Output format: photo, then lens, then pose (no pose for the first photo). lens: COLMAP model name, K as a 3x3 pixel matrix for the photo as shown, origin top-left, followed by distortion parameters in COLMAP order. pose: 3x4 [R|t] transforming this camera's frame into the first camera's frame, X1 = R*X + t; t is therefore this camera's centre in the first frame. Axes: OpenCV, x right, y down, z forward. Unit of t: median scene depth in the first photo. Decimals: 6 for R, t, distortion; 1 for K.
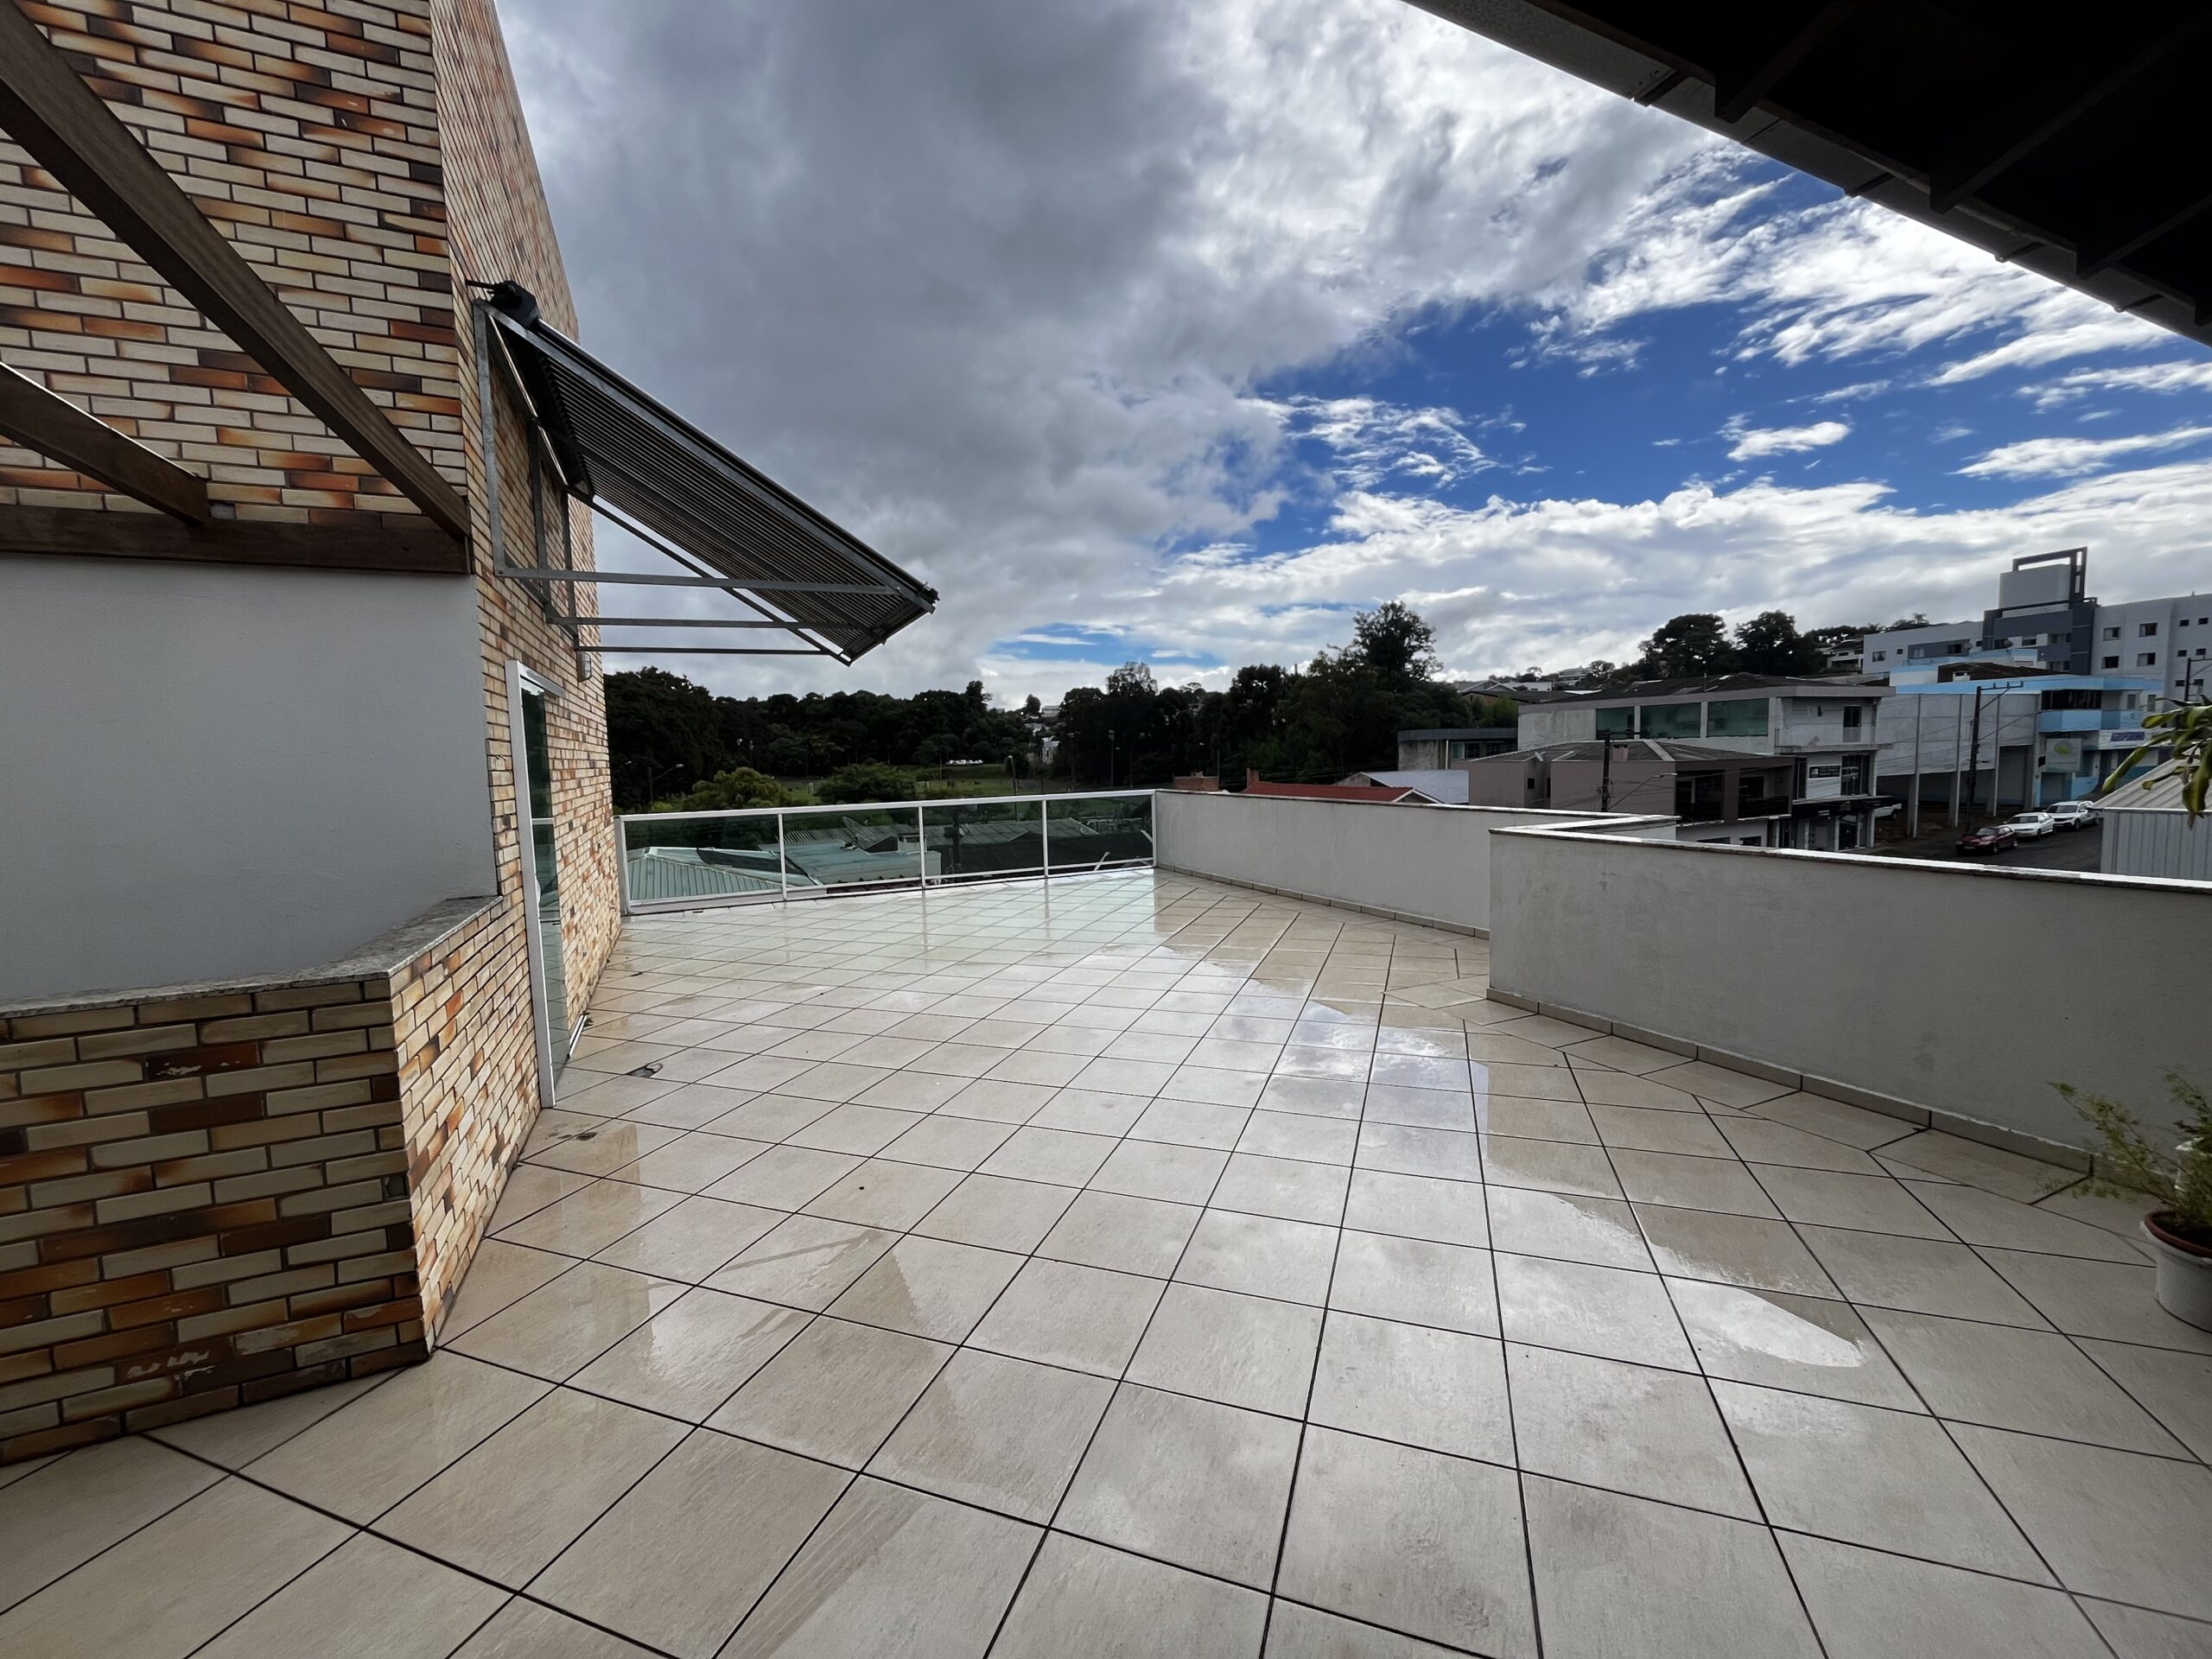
lens RADIAL K [[893.1, 0, 1094.6], [0, 893.1, 824.7], [0, 0, 1]] dist [-0.001498, -0.001073]
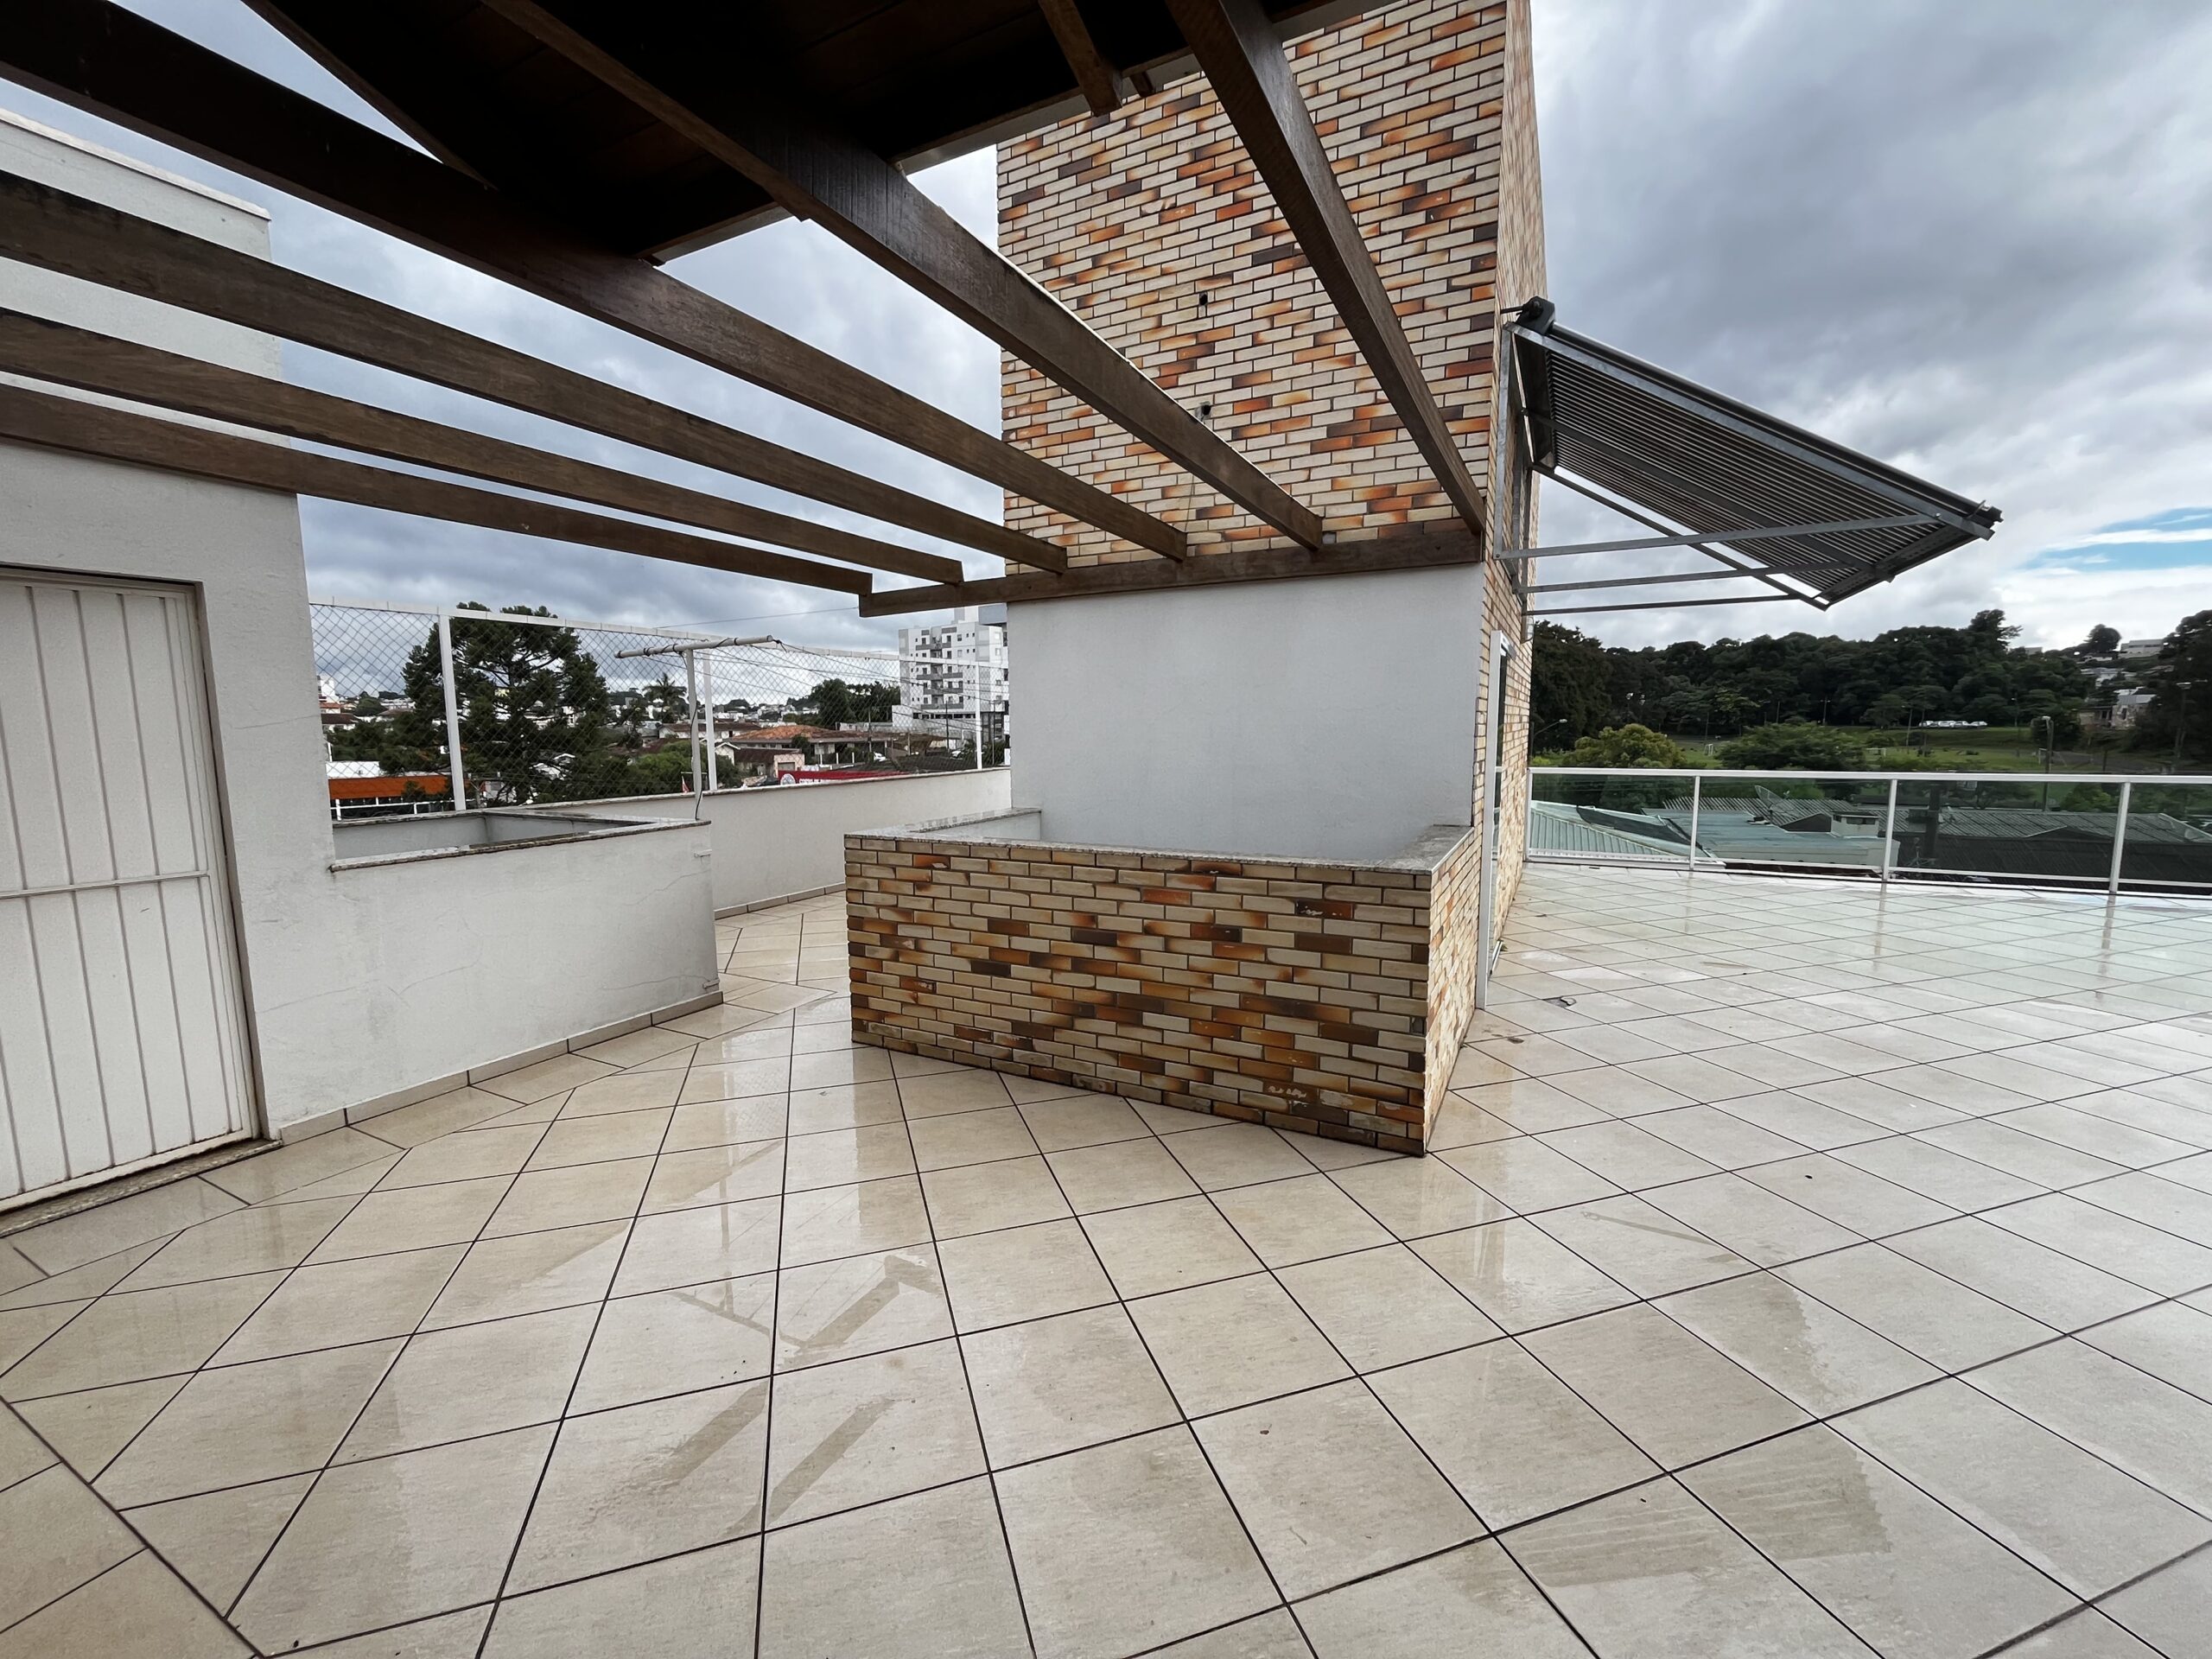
lens RADIAL K [[893.1, 0, 1099.9], [0, 893.1, 827.1], [0, 0, 1]] dist [-0.001498, -0.001073]
pose [[0.620028, 0.112113, -0.776528, -0.033273], [-0.070801, 0.993695, 0.086935, 0.009805], [0.781379, 0.001077, 0.624056, -0.159067]]
